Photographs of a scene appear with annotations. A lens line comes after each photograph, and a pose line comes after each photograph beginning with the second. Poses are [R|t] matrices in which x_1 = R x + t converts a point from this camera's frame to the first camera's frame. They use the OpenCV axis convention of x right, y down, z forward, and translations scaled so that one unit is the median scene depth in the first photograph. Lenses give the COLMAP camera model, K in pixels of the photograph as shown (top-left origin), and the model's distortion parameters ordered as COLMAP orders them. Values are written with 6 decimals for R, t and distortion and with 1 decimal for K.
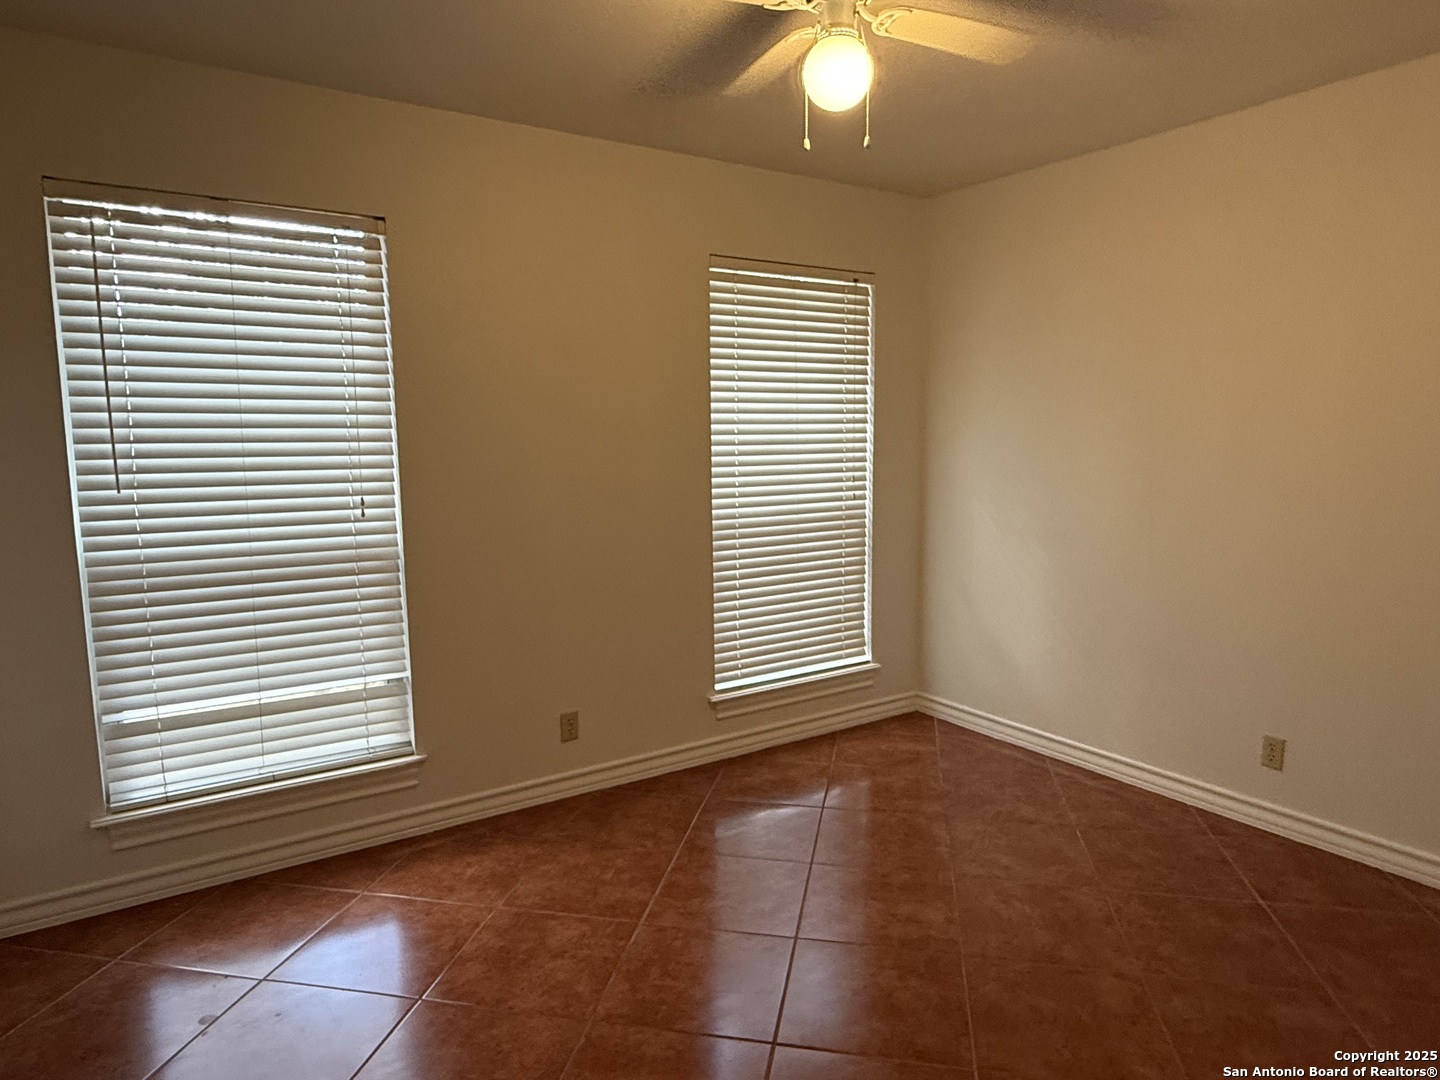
lens RADIAL K [[896.5, 0, 720.0], [0, 896.5, 540.0], [0, 0, 1]] dist [0.005863, 0.001380]
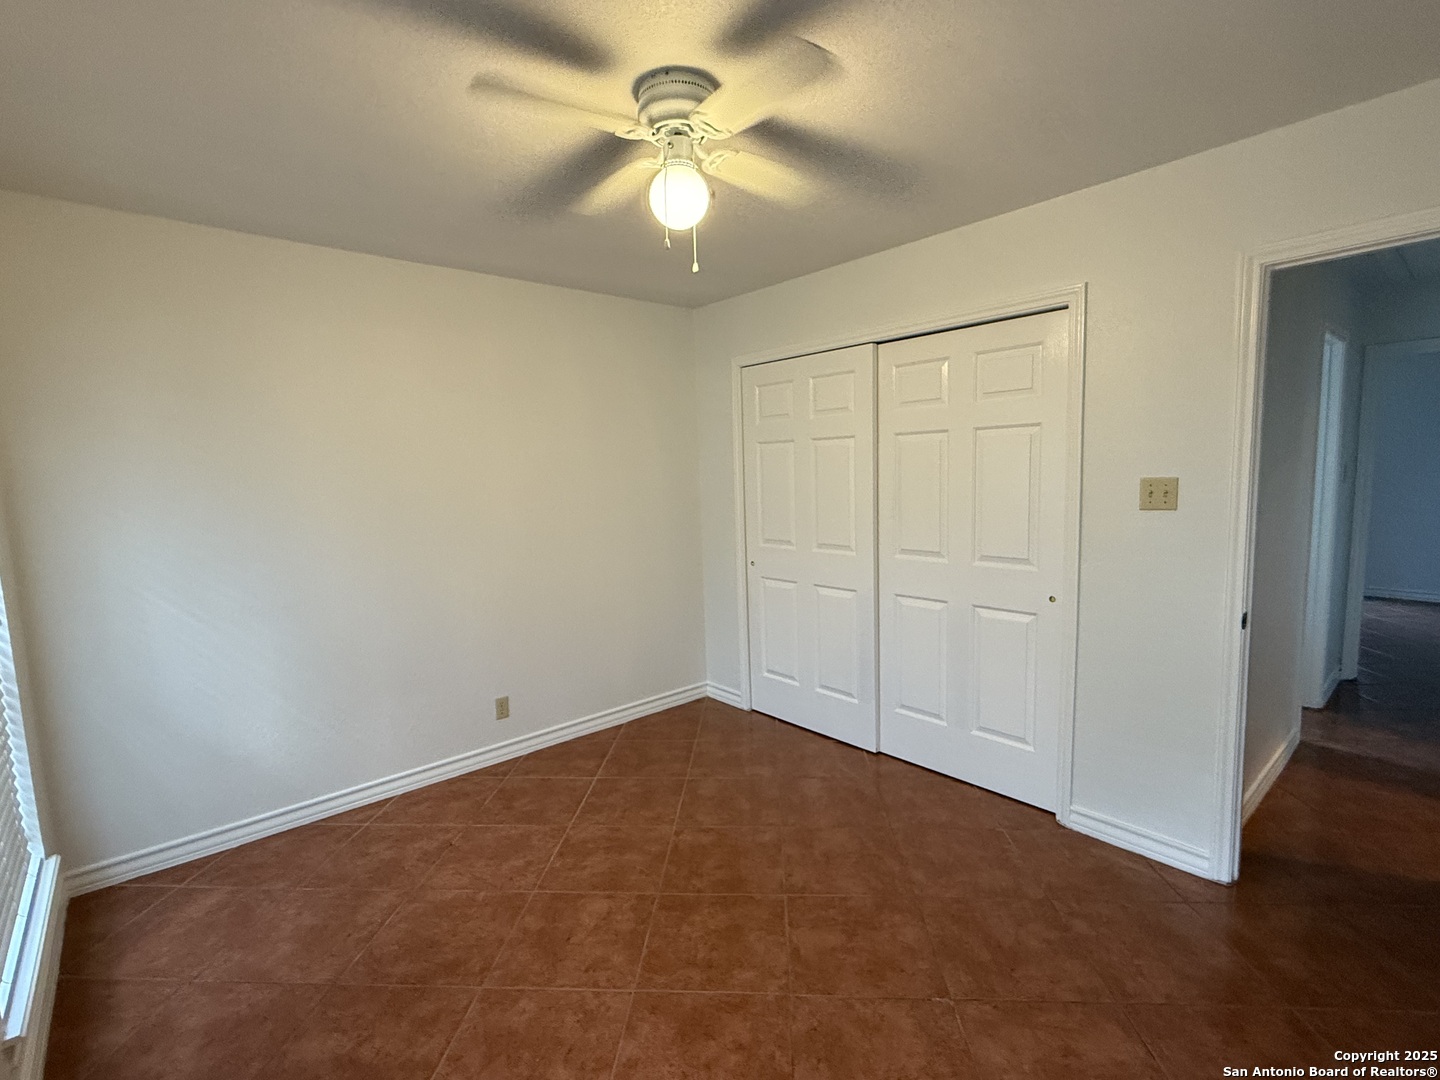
lens RADIAL K [[672.8, 0, 720.0], [0, 672.8, 540.0], [0, 0, 1]] dist [0.000985, 0.000161]
pose [[-0.140375, -0.087433, 0.986230, -0.575784], [0.145546, 0.983450, 0.107903, -0.118321], [-0.979342, 0.158689, -0.125326, 0.824432]]
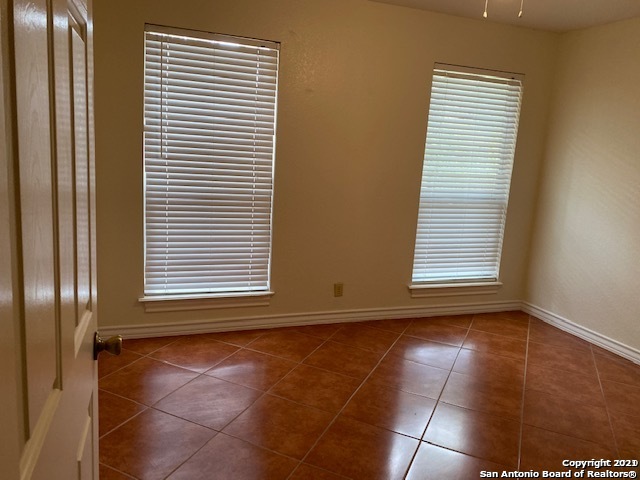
lens RADIAL K [[485.9, 0, 318.7], [0, 485.9, 230.4], [0, 0, 1]] dist [-0.007135, -0.002855]
pose [[0.972032, 0.106611, -0.209255, 0.008013], [-0.096551, 0.993652, 0.057744, 0.012455], [0.214083, -0.035926, 0.976155, -0.113994]]
